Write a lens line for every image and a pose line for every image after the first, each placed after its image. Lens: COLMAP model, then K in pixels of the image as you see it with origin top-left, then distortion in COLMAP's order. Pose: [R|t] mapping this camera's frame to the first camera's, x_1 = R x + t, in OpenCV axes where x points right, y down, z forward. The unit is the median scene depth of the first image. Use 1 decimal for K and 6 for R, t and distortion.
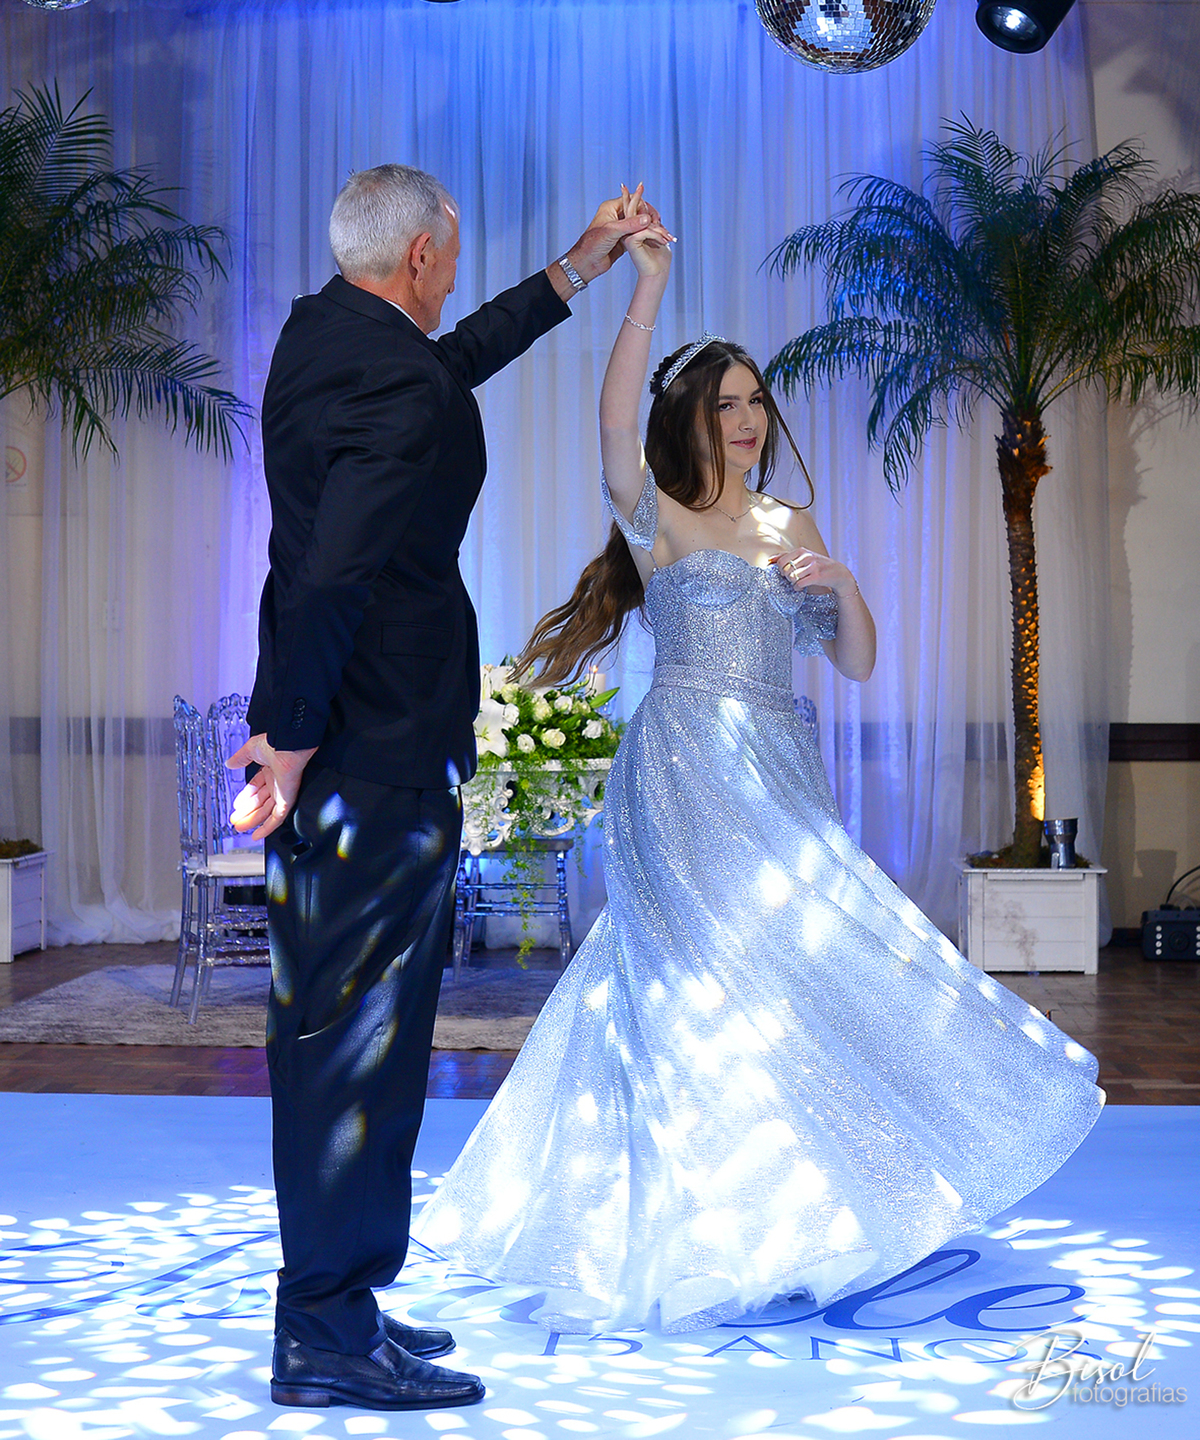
lens RADIAL K [[2648.1, 0, 628.9], [0, 2648.1, 613.5], [0, 0, 1]] dist [-0.030522, 0.025103]
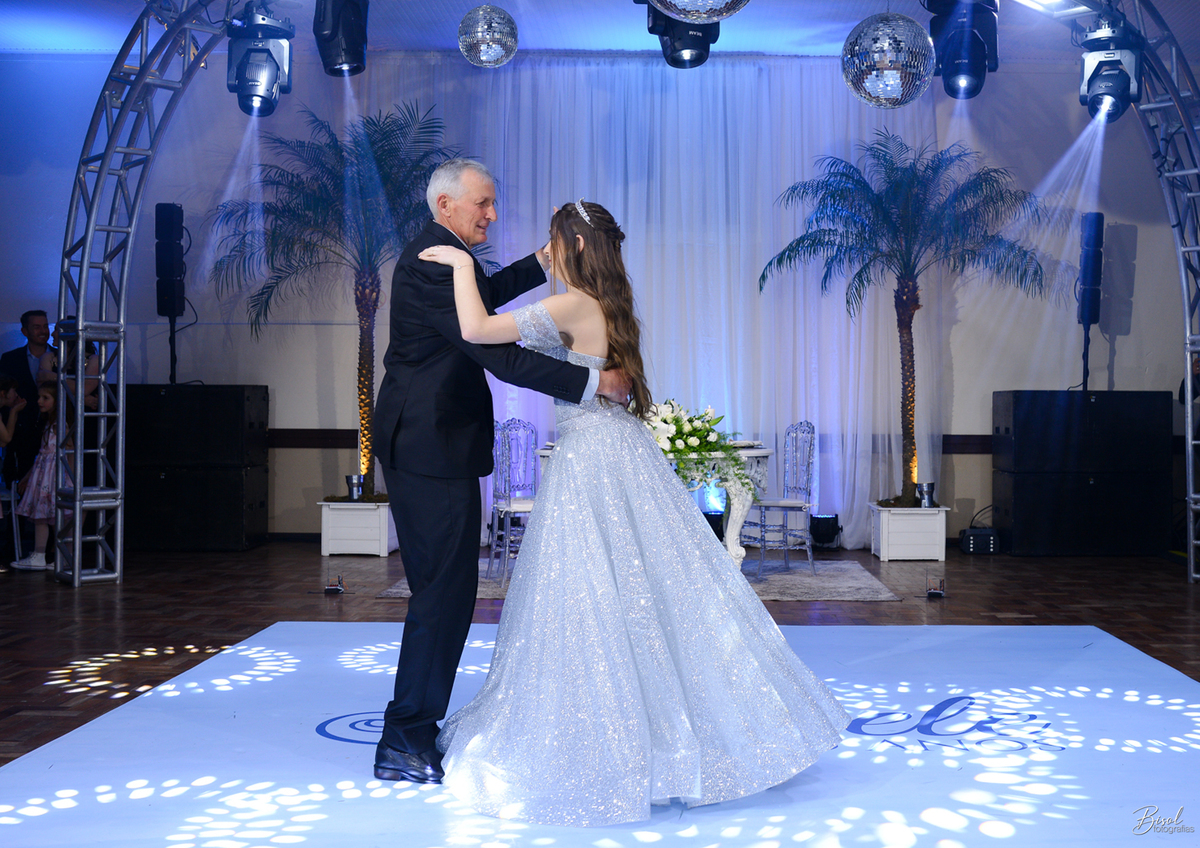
lens RADIAL K [[1369.2, 0, 683.7], [0, 1369.2, 386.2], [0, 0, 1]] dist [-0.029383, -0.003231]
pose [[0.997608, 0.005960, 0.068869, -0.088072], [-0.006449, 0.999956, 0.006884, -0.000750], [-0.068825, -0.007312, 0.997602, -0.010645]]
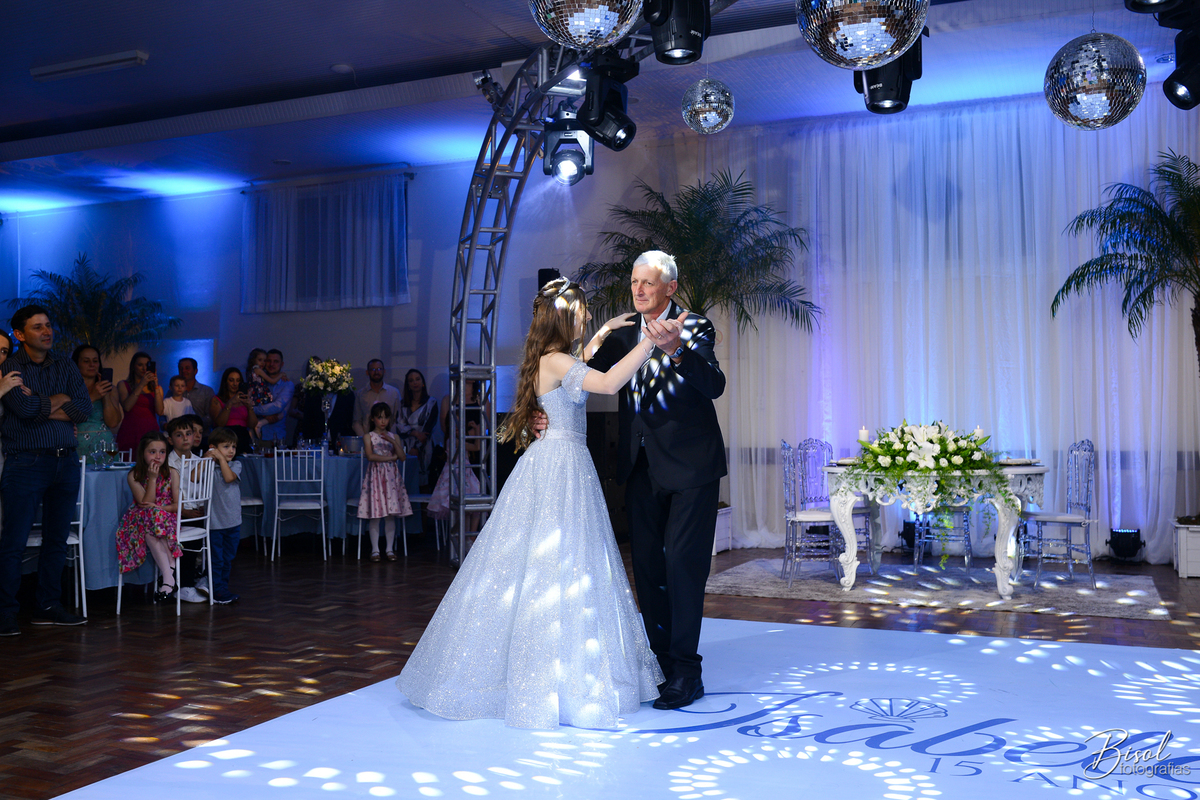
lens RADIAL K [[1132.4, 0, 600.0], [0, 1132.4, 400.0], [0, 0, 1]] dist [-0.067618, 0.101450]
pose [[0.936348, -0.011700, -0.350879, 0.016763], [0.012396, 0.999923, -0.000263, -0.003295], [0.350855, -0.004103, 0.936421, 0.050788]]
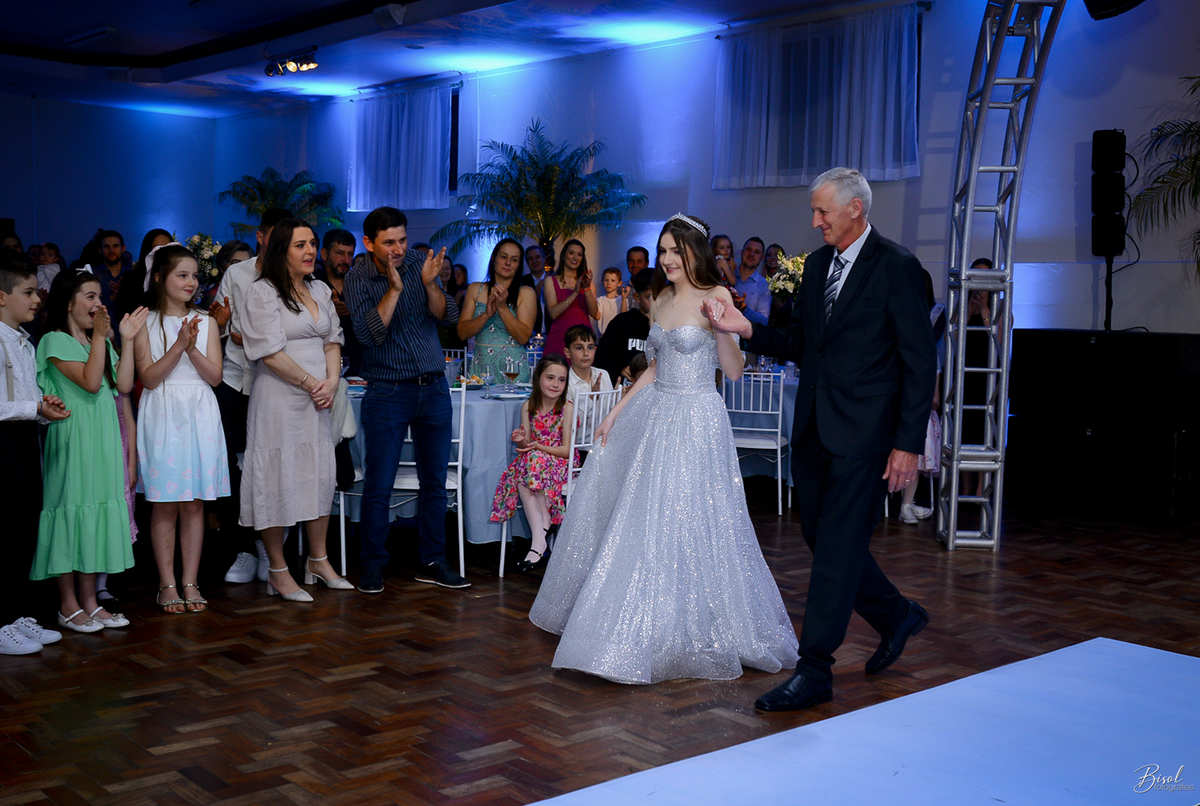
lens RADIAL K [[1365.7, 0, 600.0], [0, 1365.7, 403.0], [0, 0, 1]] dist [-0.053328, 0.066550]
pose [[0.705418, 0.070956, -0.705231, 0.010842], [-0.009978, 0.995872, 0.090218, -0.025275], [0.708722, -0.056605, 0.703214, 0.147532]]
